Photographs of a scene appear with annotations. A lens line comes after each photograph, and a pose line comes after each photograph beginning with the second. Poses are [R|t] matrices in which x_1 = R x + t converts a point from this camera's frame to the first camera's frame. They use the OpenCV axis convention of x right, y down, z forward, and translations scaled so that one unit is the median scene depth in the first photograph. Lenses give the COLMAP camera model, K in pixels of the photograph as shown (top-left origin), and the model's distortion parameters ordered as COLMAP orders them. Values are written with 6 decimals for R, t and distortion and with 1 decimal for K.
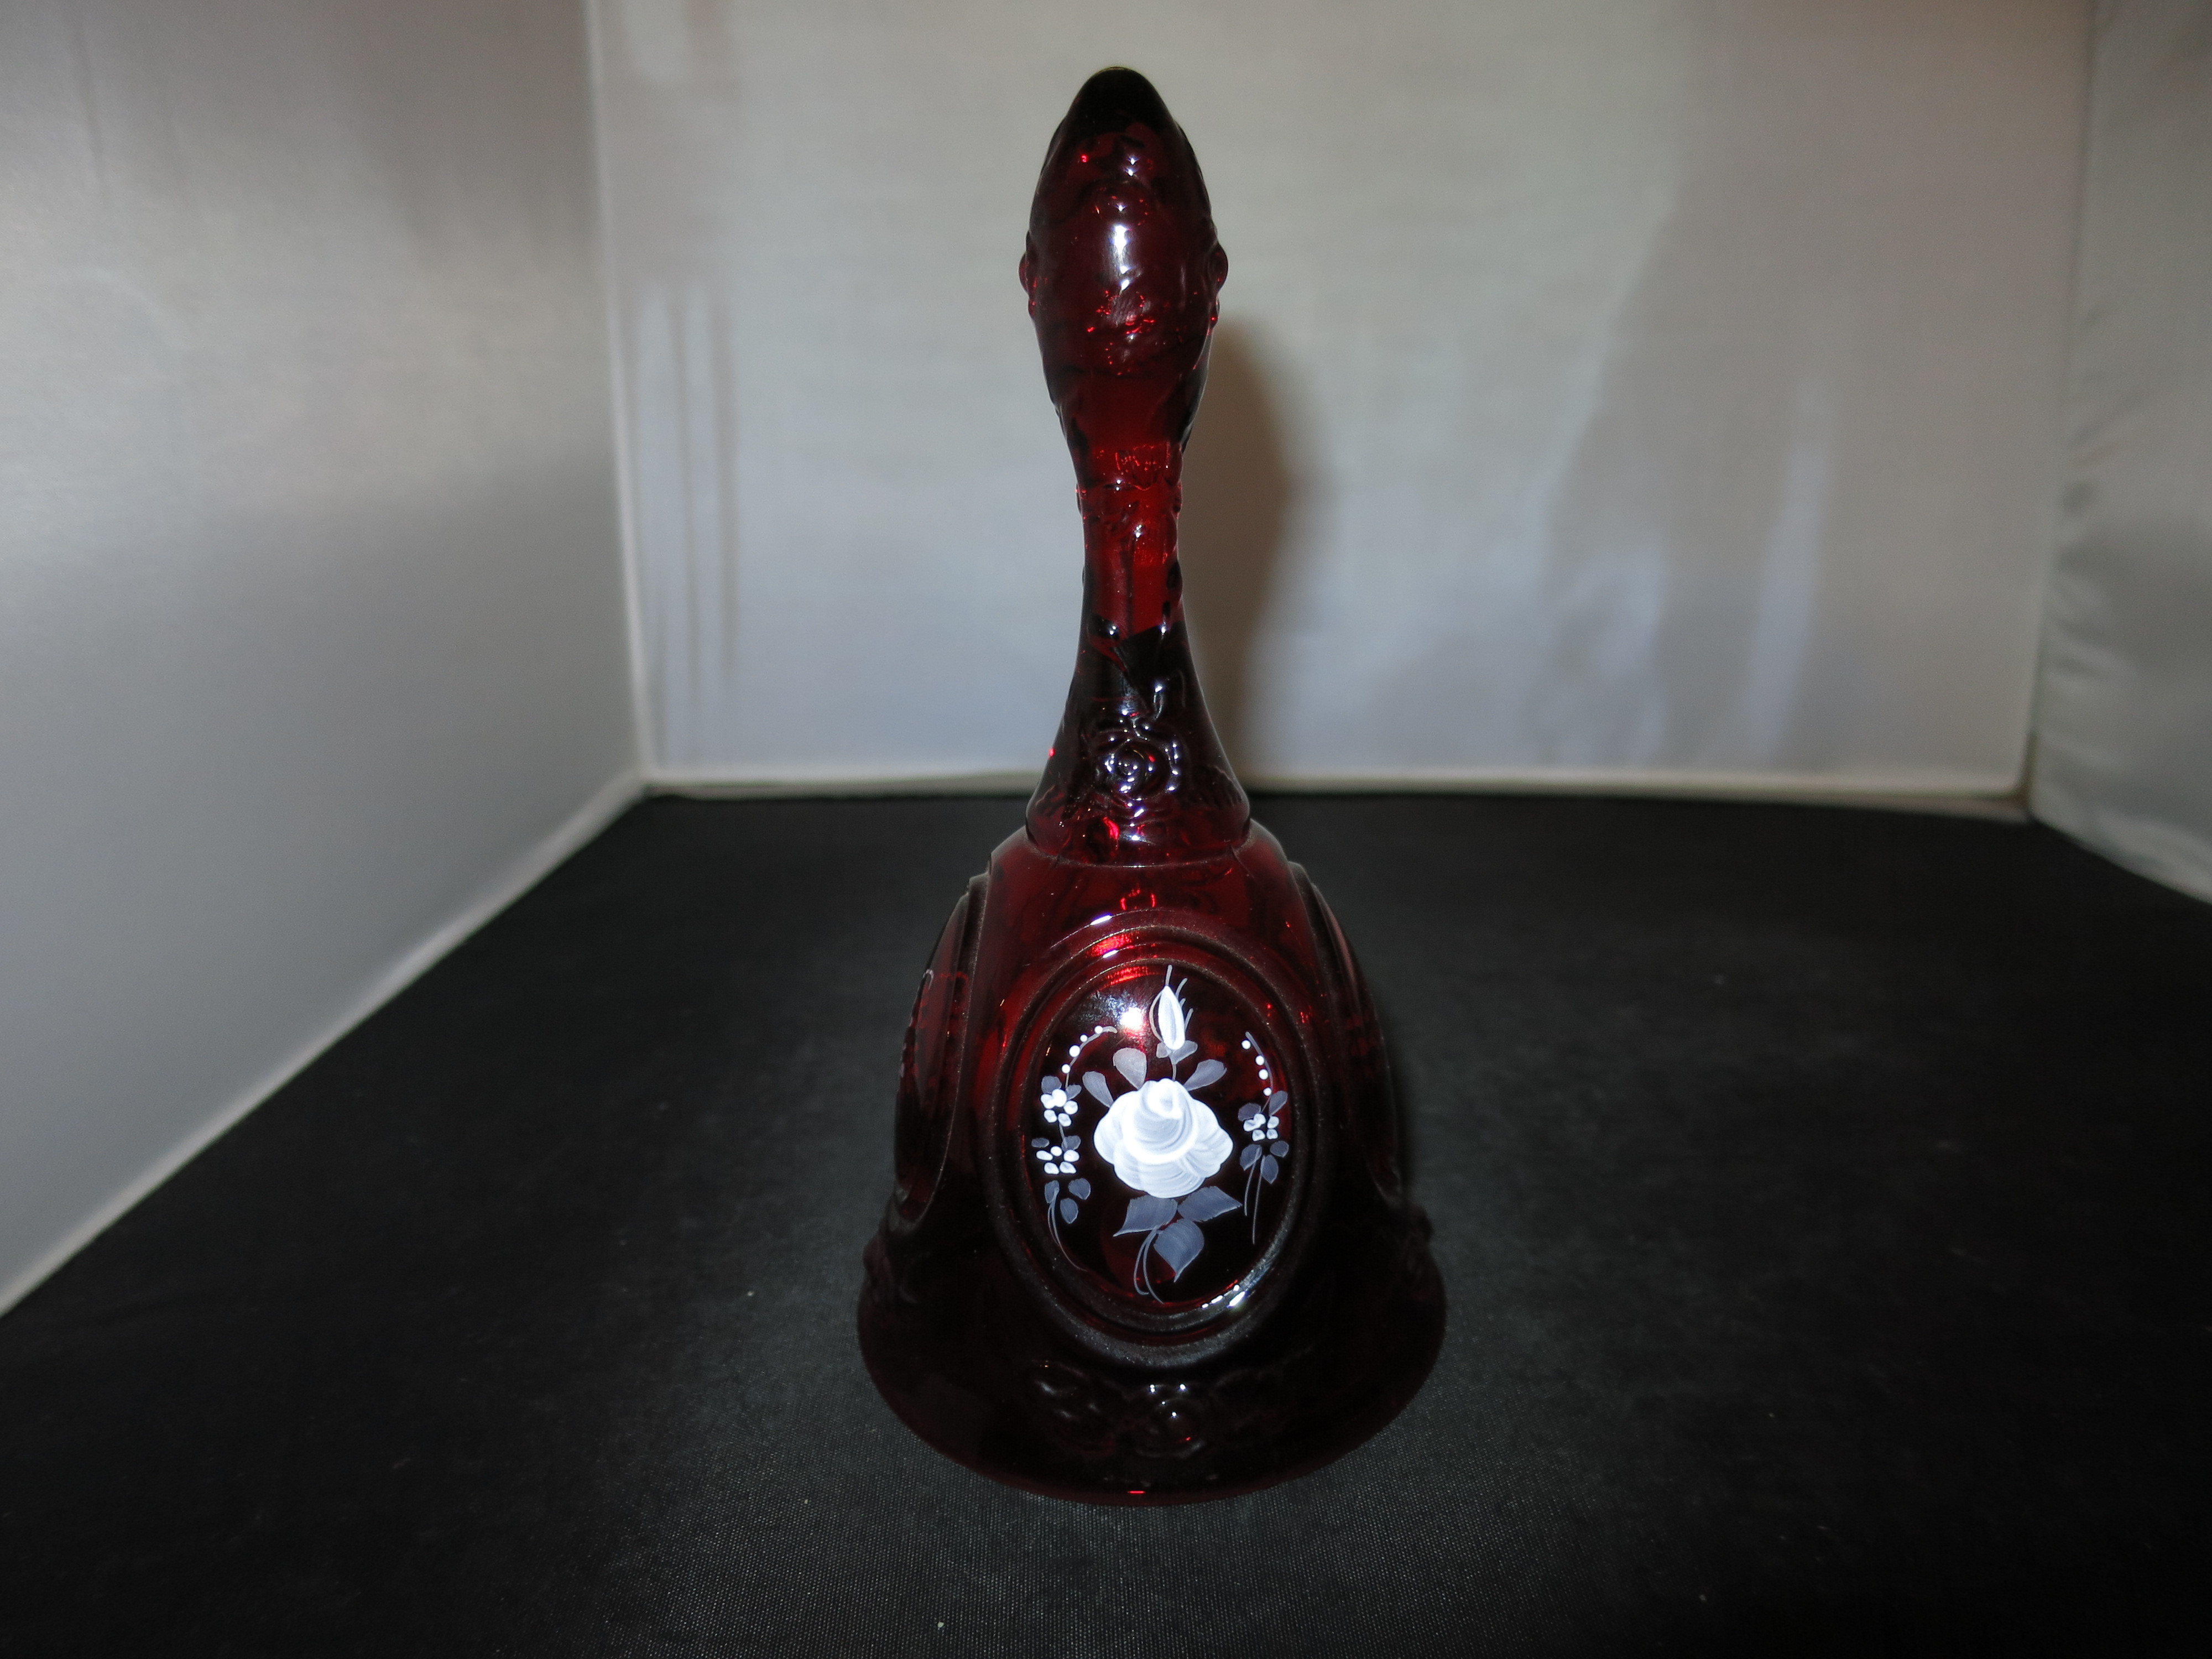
lens RADIAL K [[1644.6, 0, 1109.4], [0, 1644.6, 833.1], [0, 0, 1]] dist [-0.039495, 0.020172]
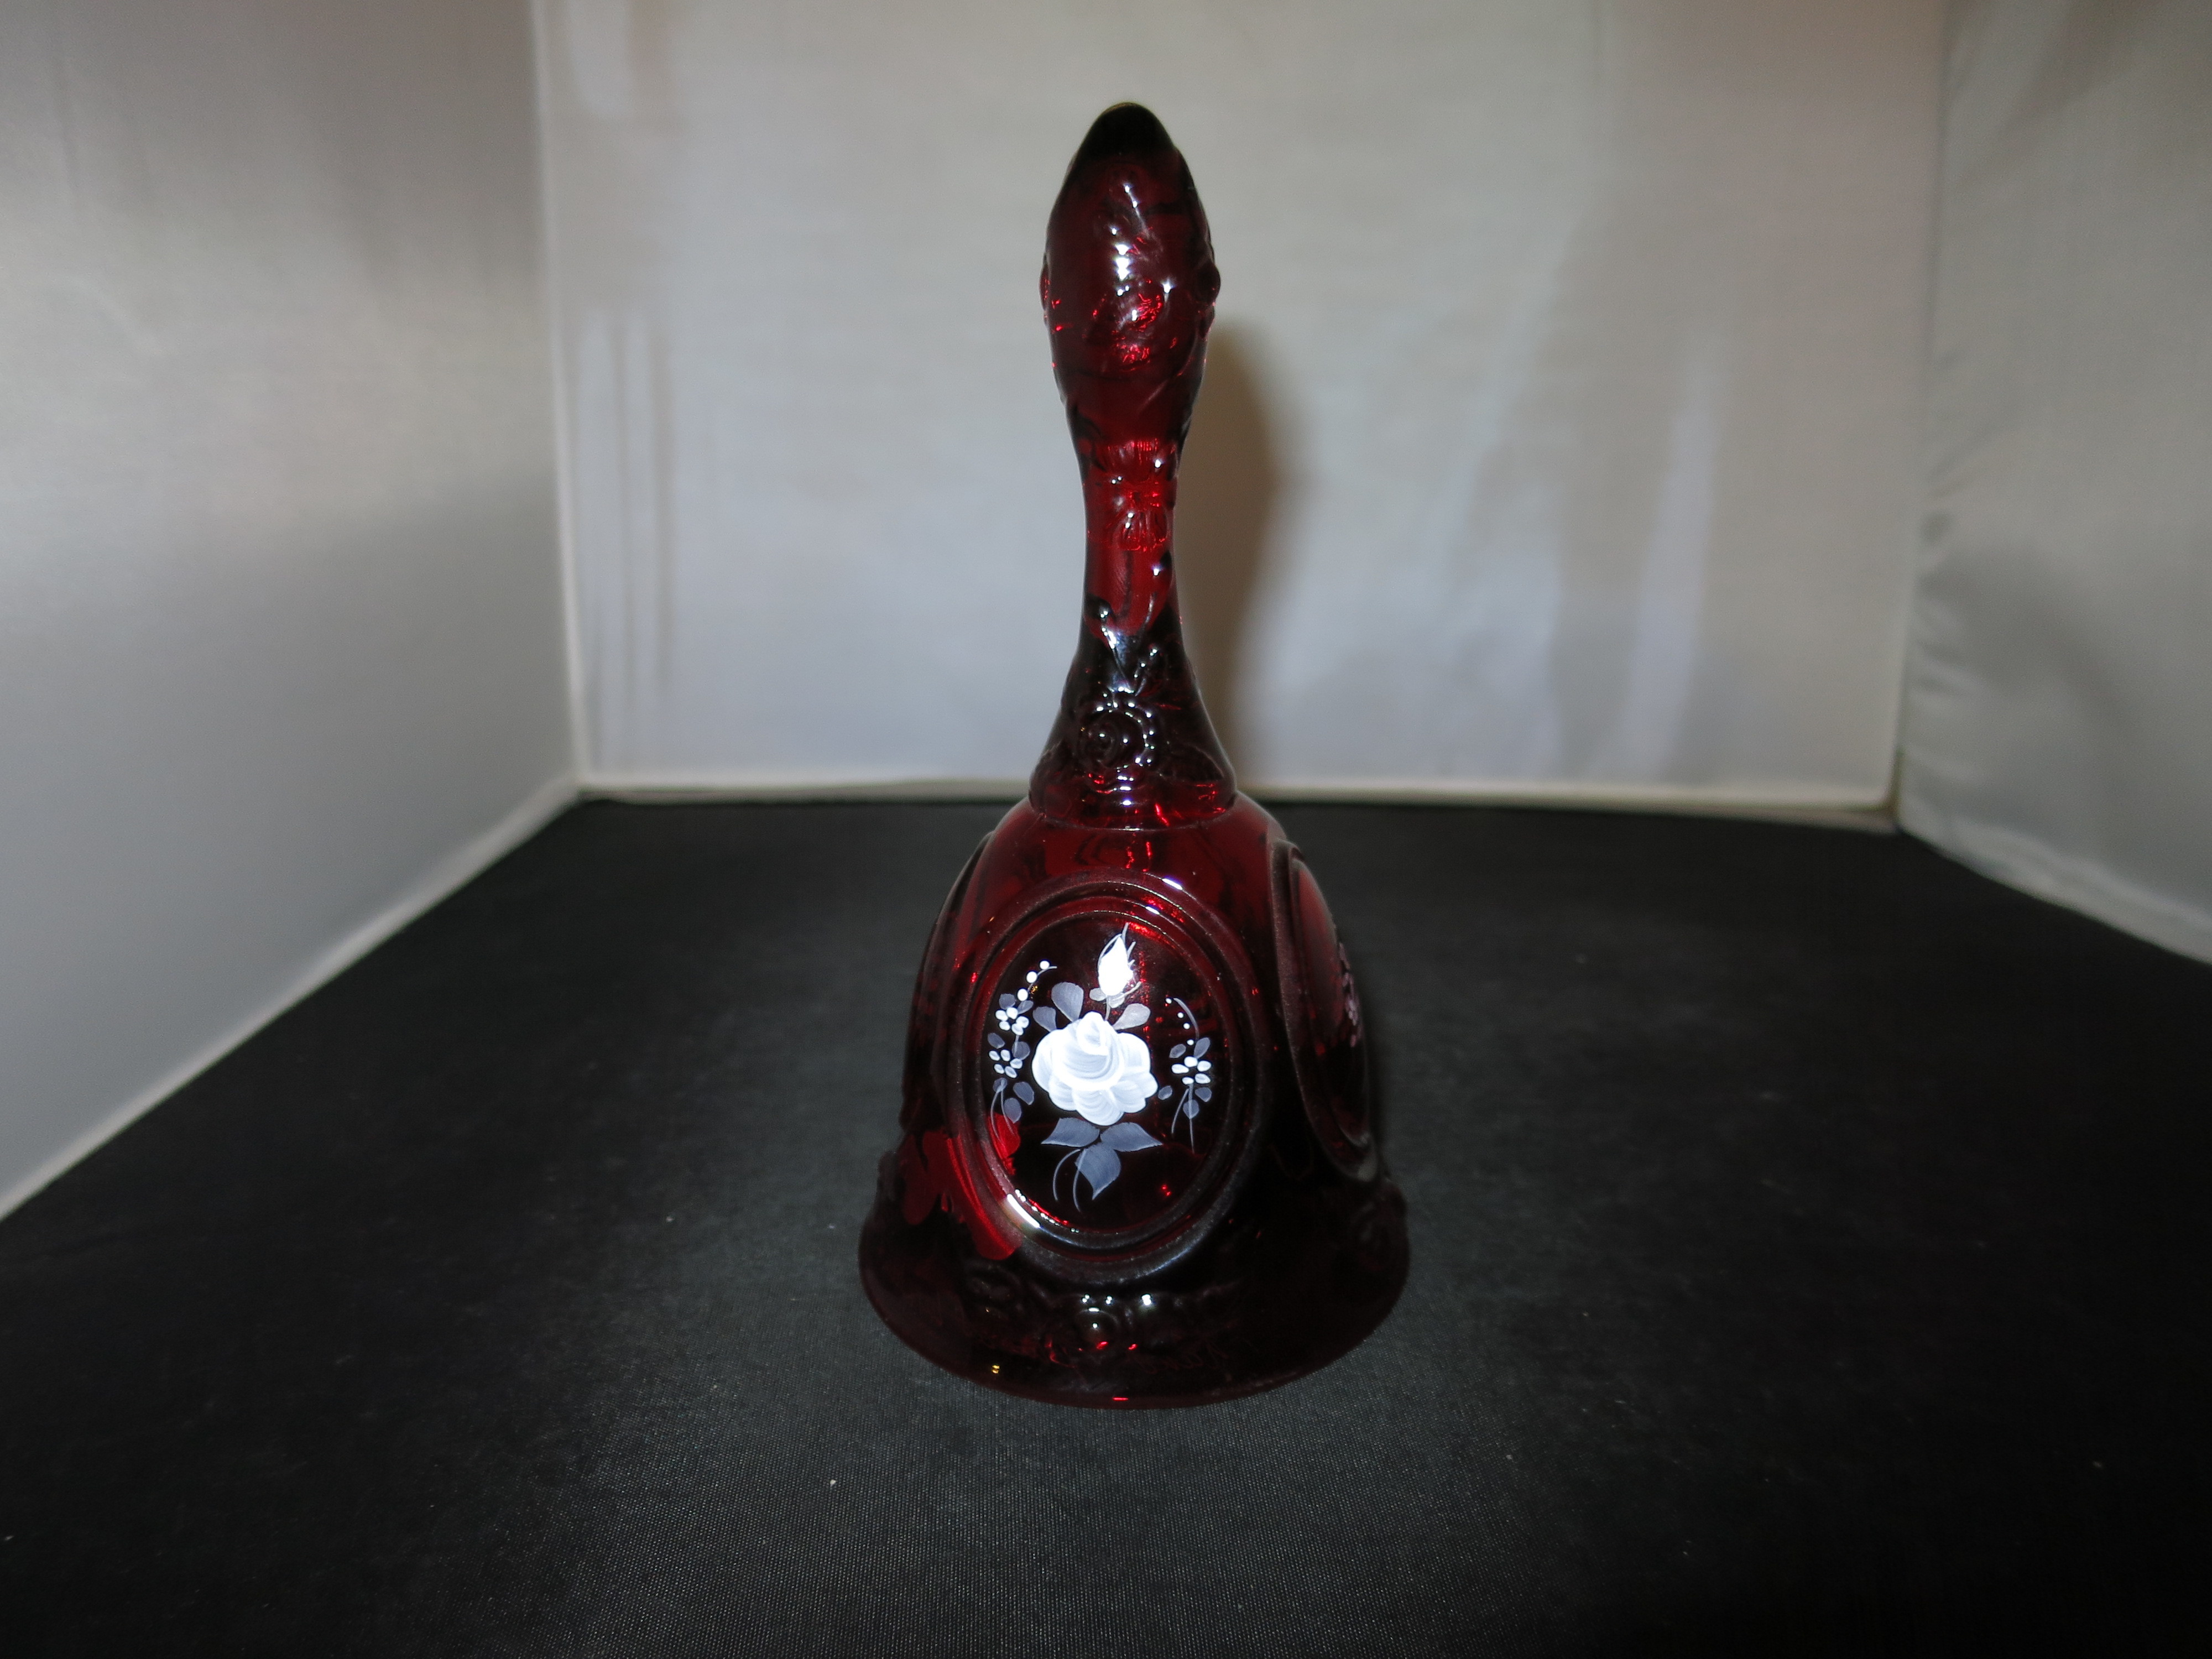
lens RADIAL K [[1644.6, 0, 1102.5], [0, 1644.6, 833.7], [0, 0, 1]] dist [-0.039495, 0.020172]
pose [[0.999458, 0.008046, 0.031924, 0.015366], [-0.007320, 0.999713, -0.022813, 0.023625], [-0.032098, 0.022567, 0.999230, -0.049673]]
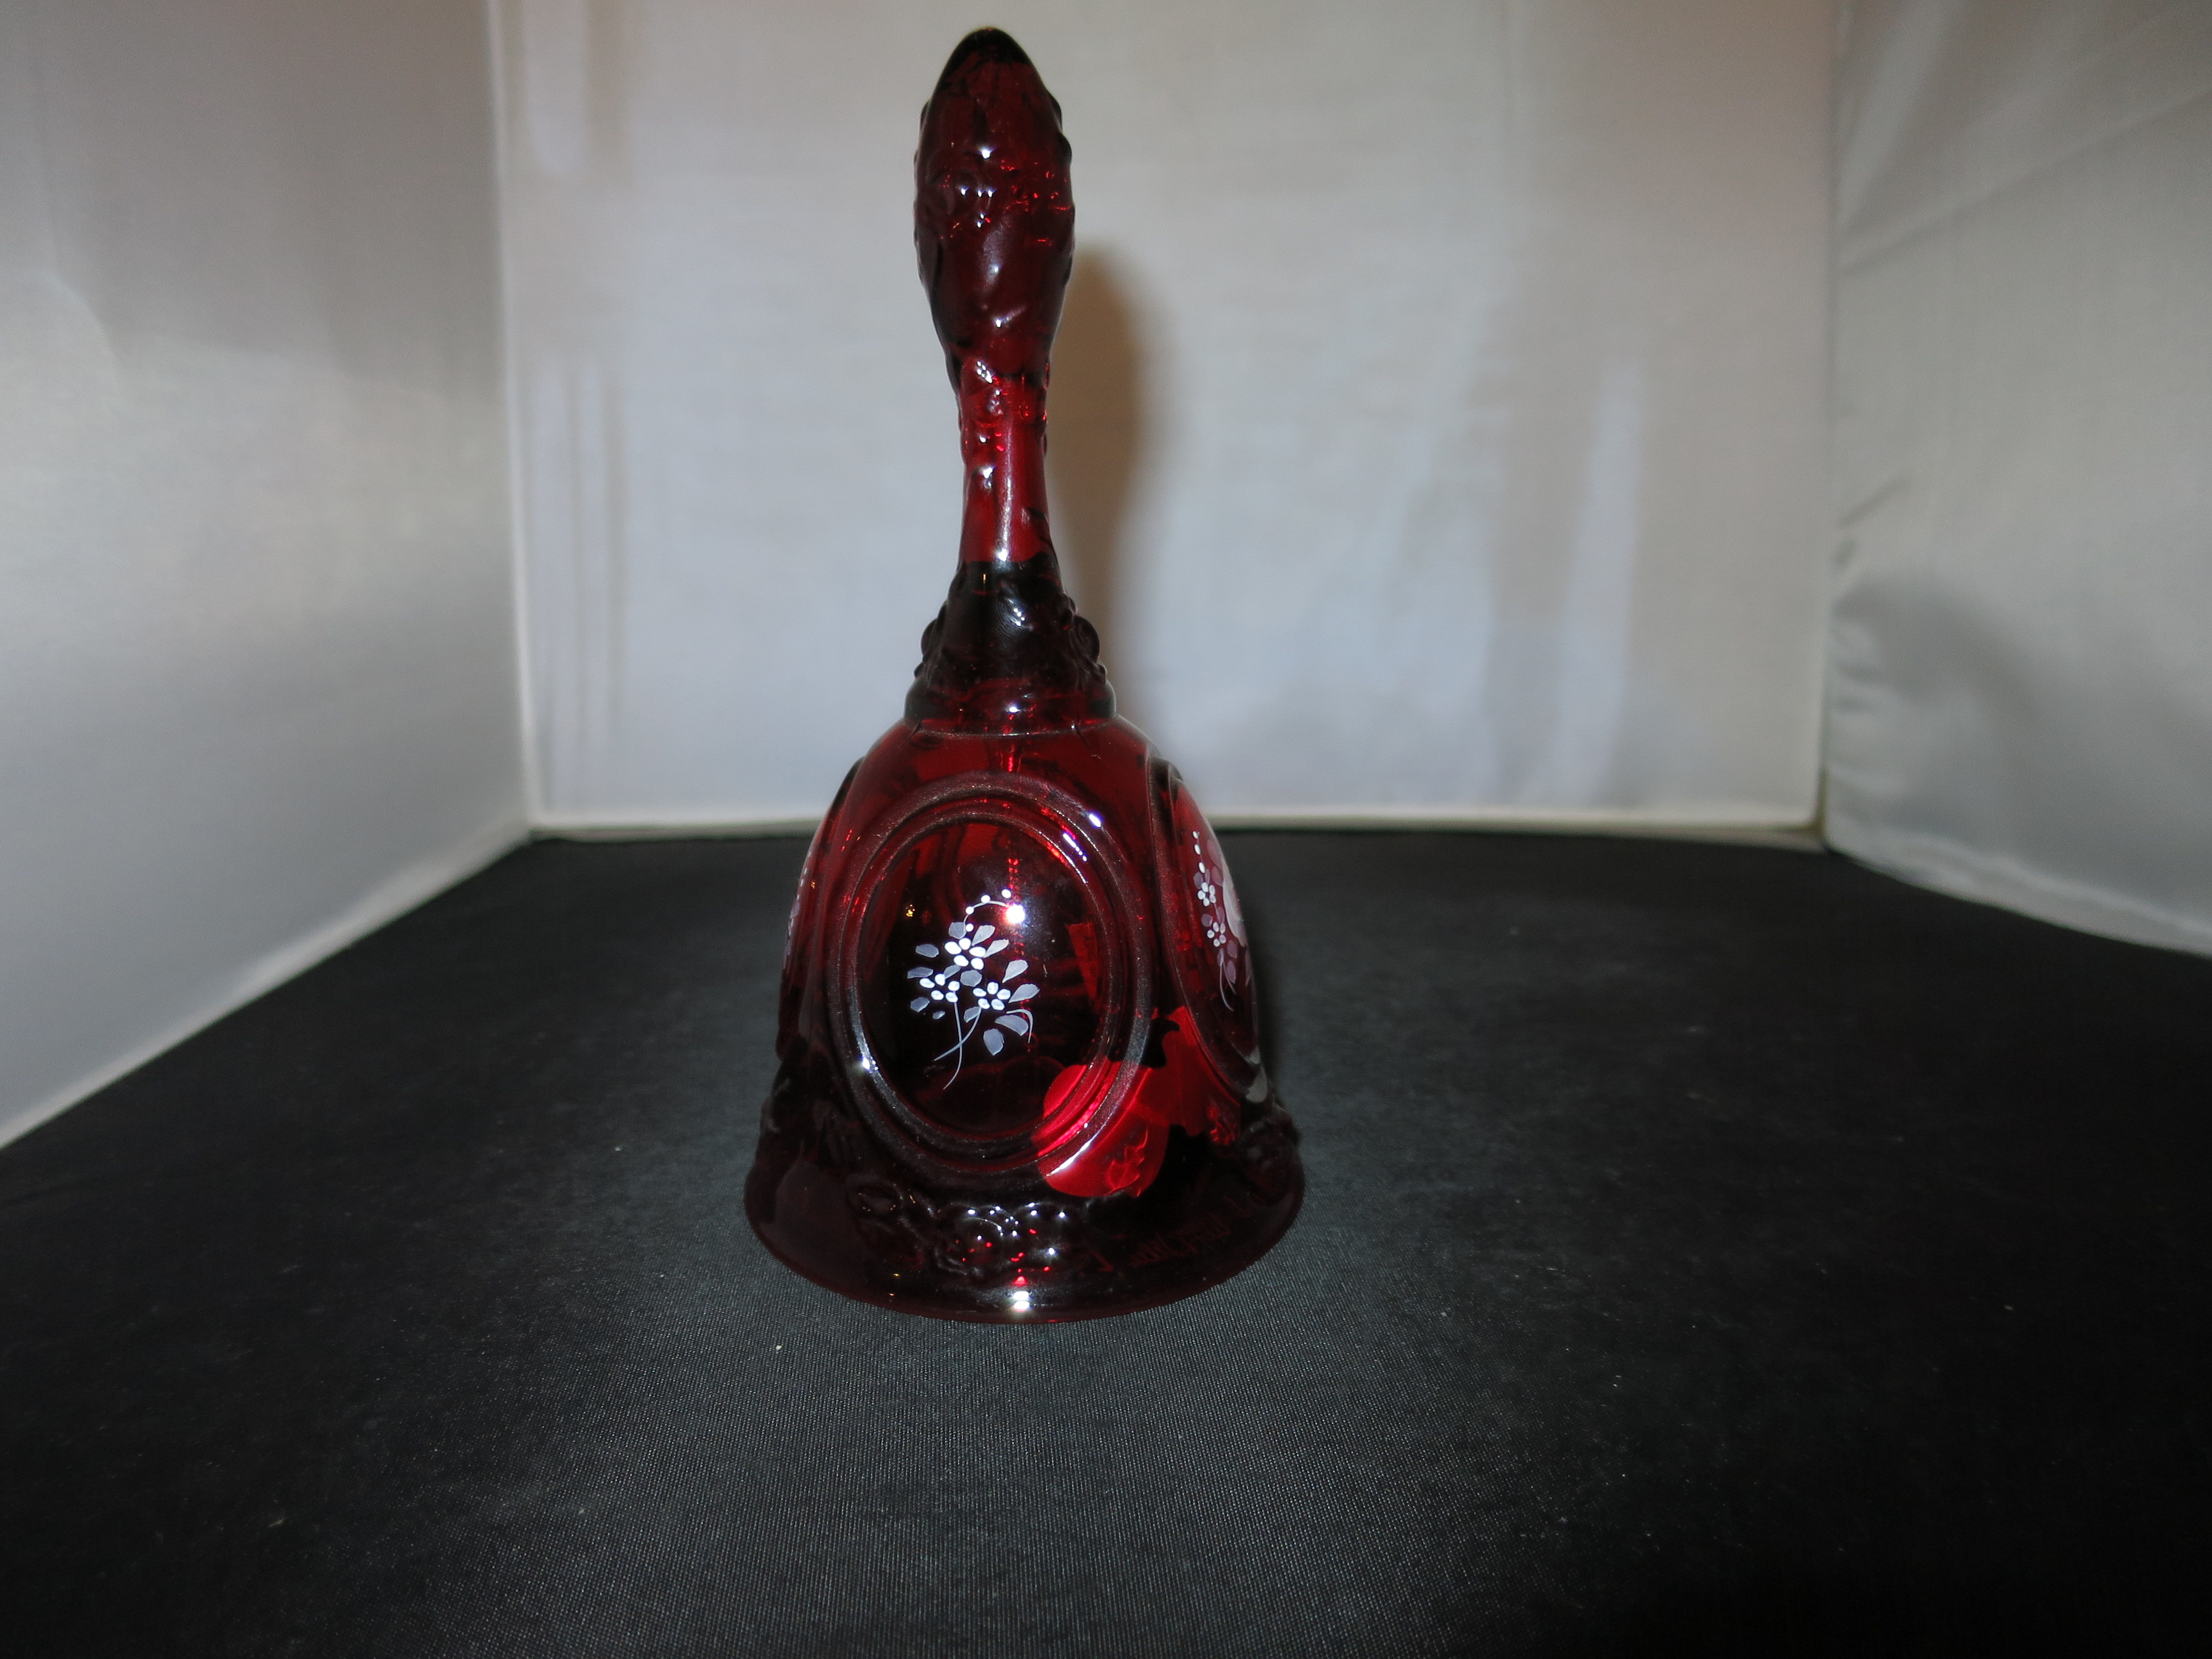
lens RADIAL K [[1644.6, 0, 1104.4], [0, 1644.6, 835.5], [0, 0, 1]] dist [-0.039495, 0.020172]
pose [[0.998166, -0.002803, 0.060476, 0.019920], [0.008388, 0.995697, -0.092285, 0.086685], [-0.059957, 0.092623, 0.993894, -0.063750]]
